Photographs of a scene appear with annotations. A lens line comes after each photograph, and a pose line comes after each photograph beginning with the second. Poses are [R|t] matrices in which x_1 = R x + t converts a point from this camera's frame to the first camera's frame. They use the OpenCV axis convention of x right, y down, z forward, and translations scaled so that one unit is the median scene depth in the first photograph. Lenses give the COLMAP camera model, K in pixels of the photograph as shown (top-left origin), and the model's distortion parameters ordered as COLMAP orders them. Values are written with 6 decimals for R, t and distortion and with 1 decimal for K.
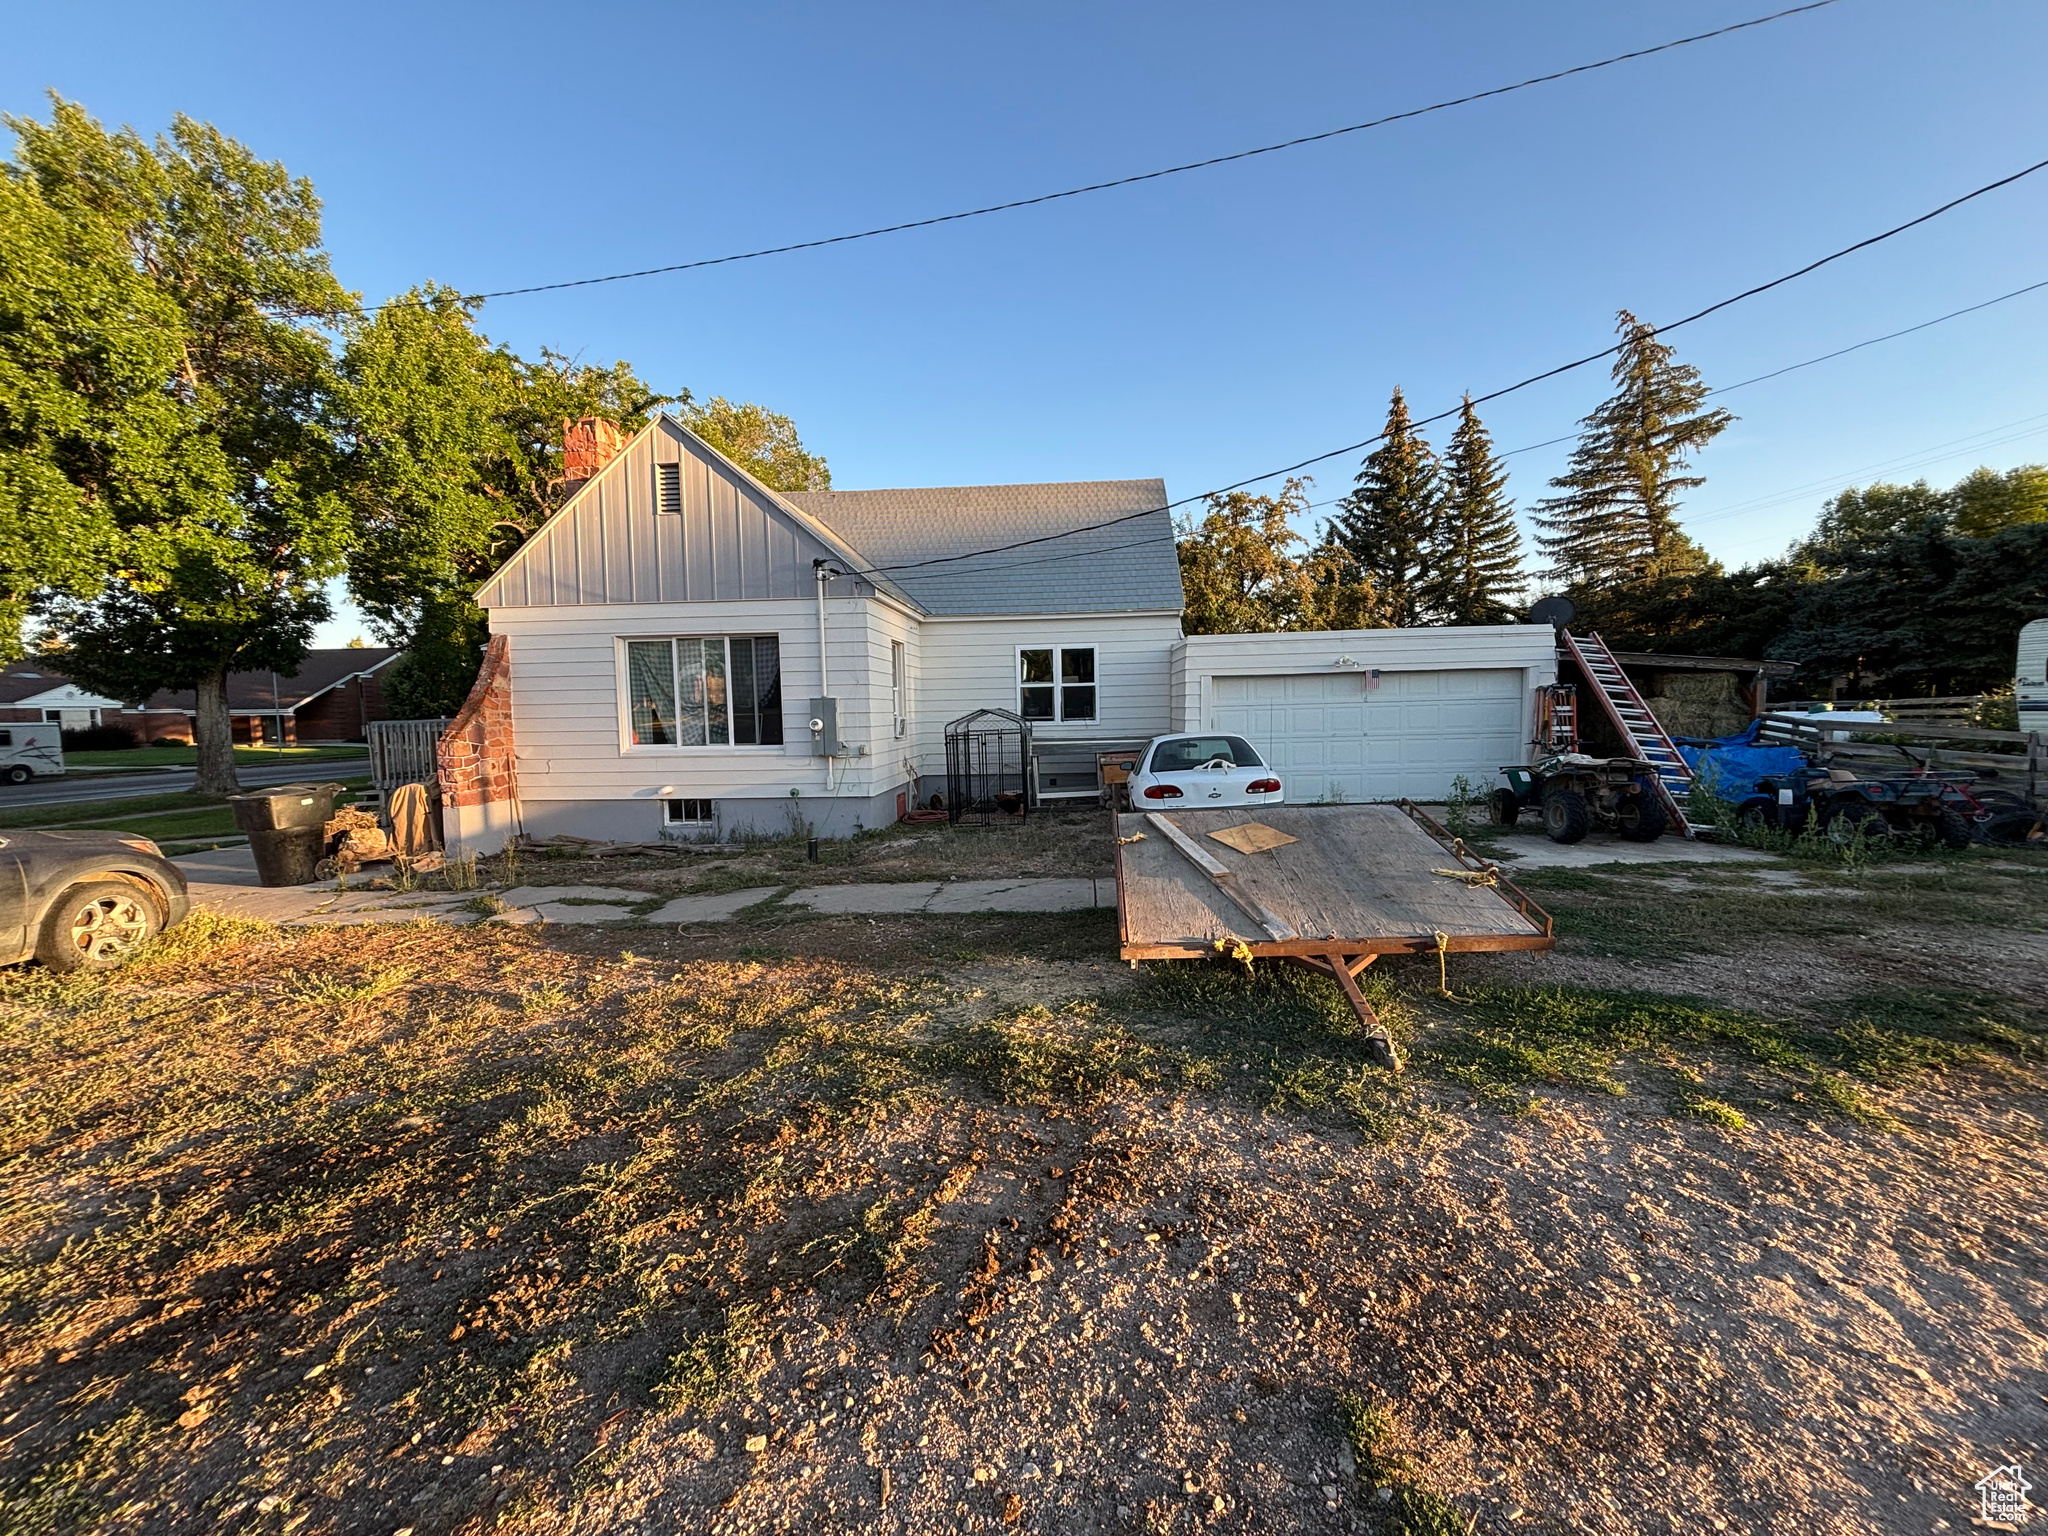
lens RADIAL K [[826.5, 0, 1026.6], [0, 826.5, 759.0], [0, 0, 1]] dist [0.002579, -0.000629]
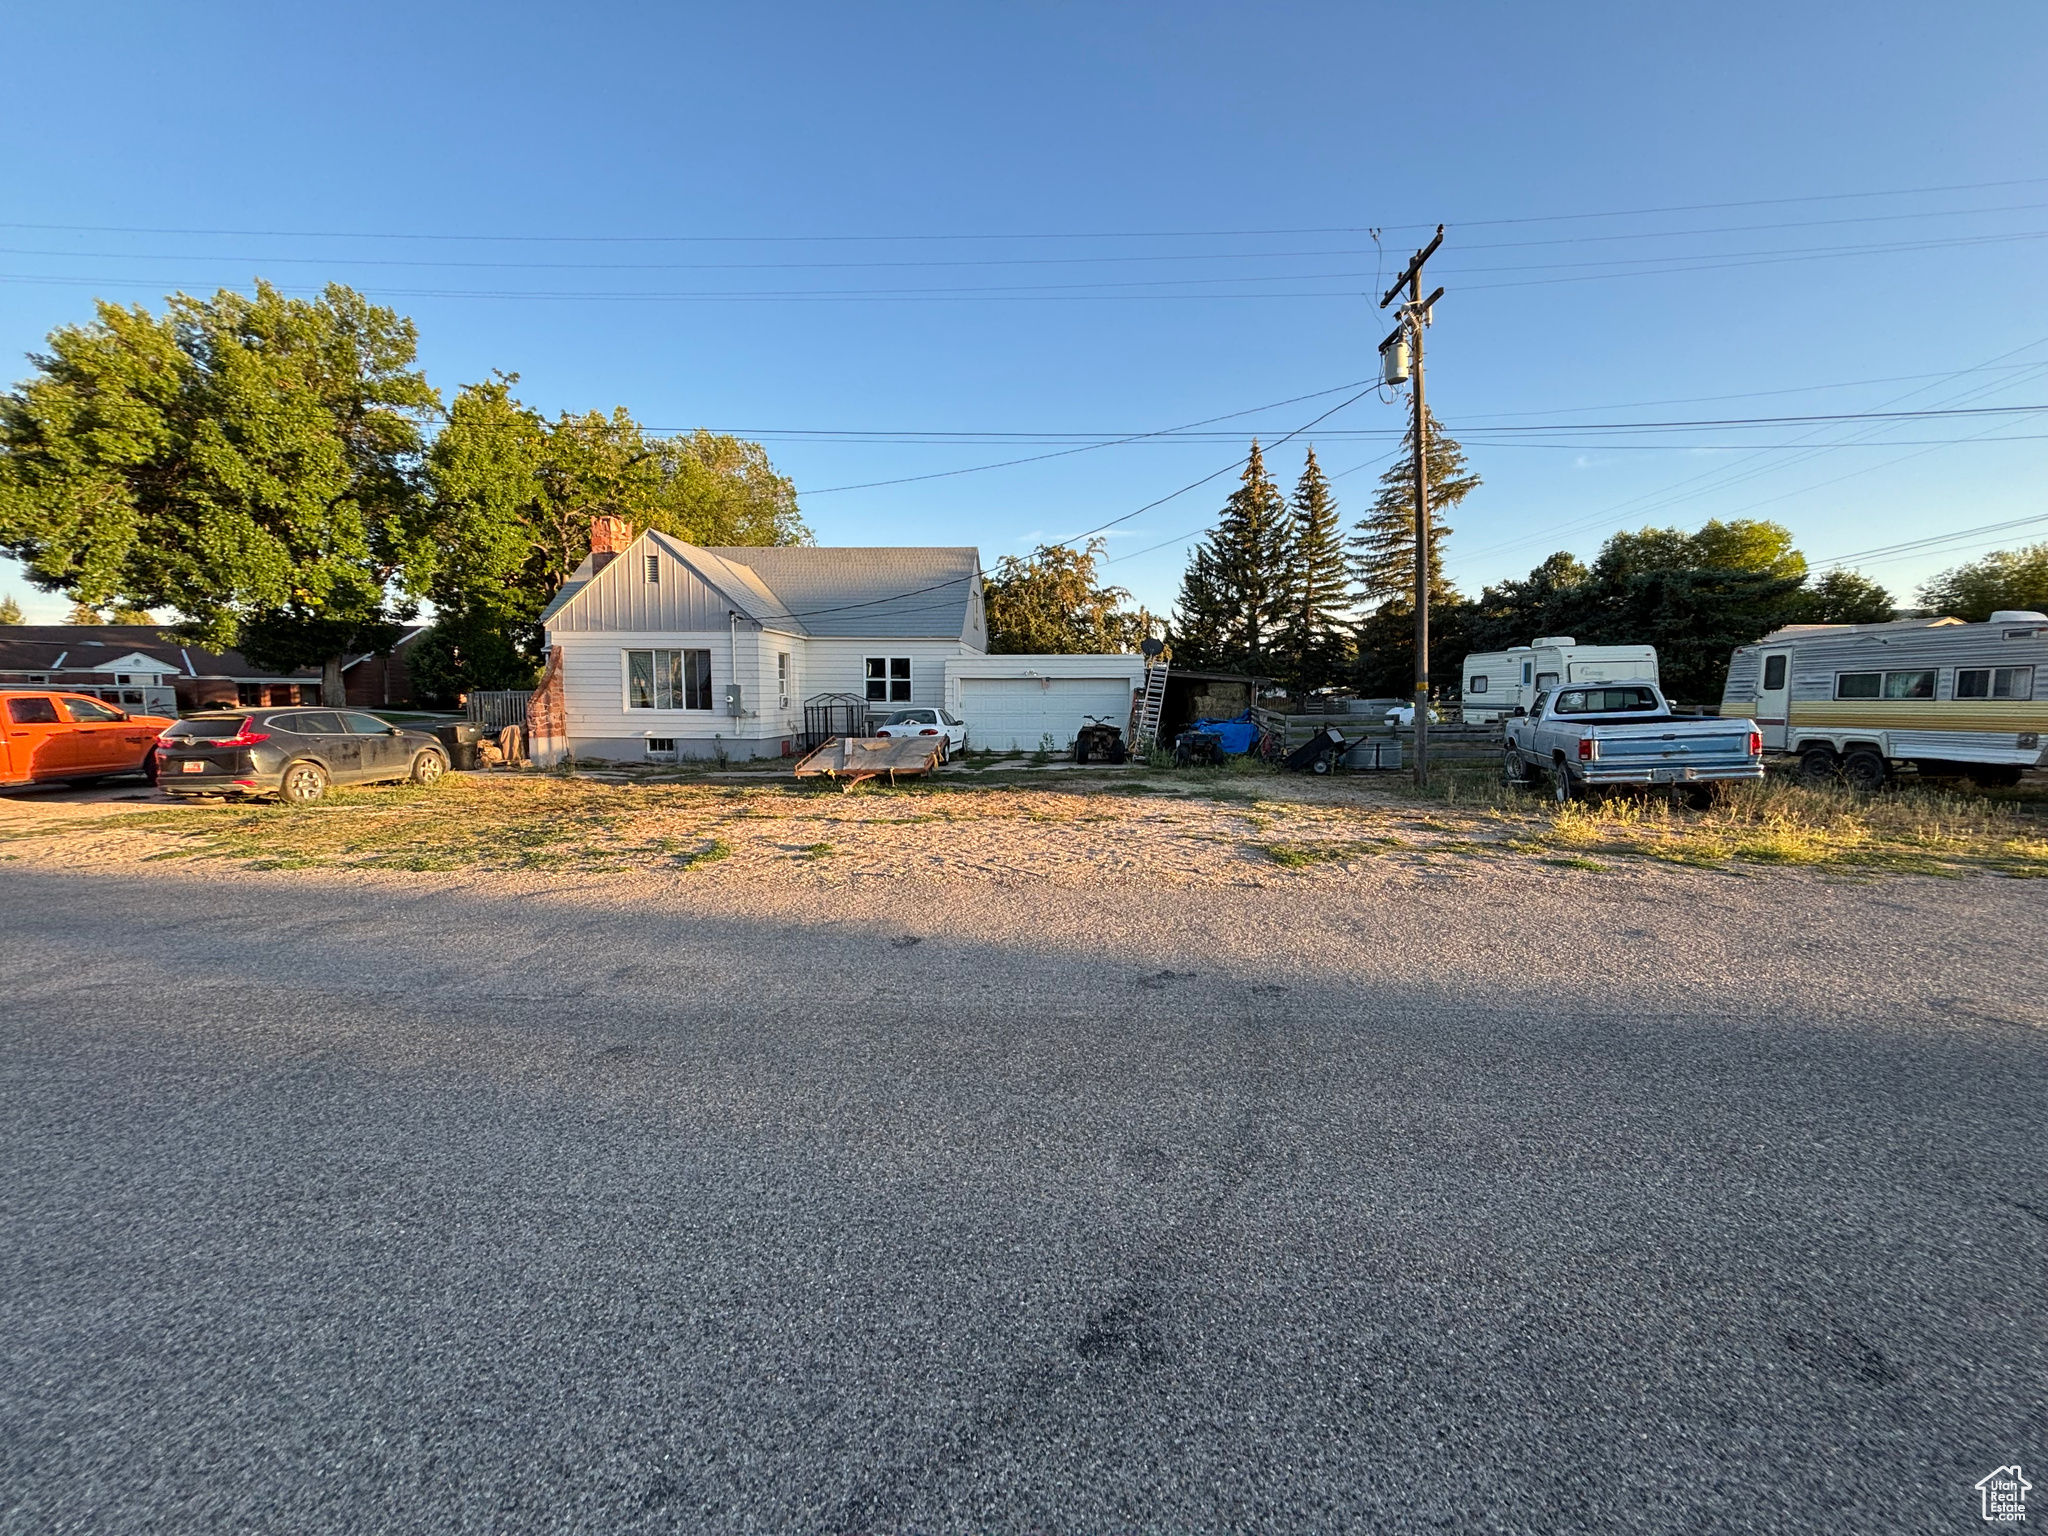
lens RADIAL K [[826.5, 0, 1021.3], [0, 826.5, 763.4], [0, 0, 1]] dist [0.002579, -0.000629]
pose [[0.999693, 0.023933, 0.006389, 0.250946], [-0.024070, 0.999462, 0.022274, 0.028885], [-0.005852, -0.022421, 0.999731, -0.552793]]
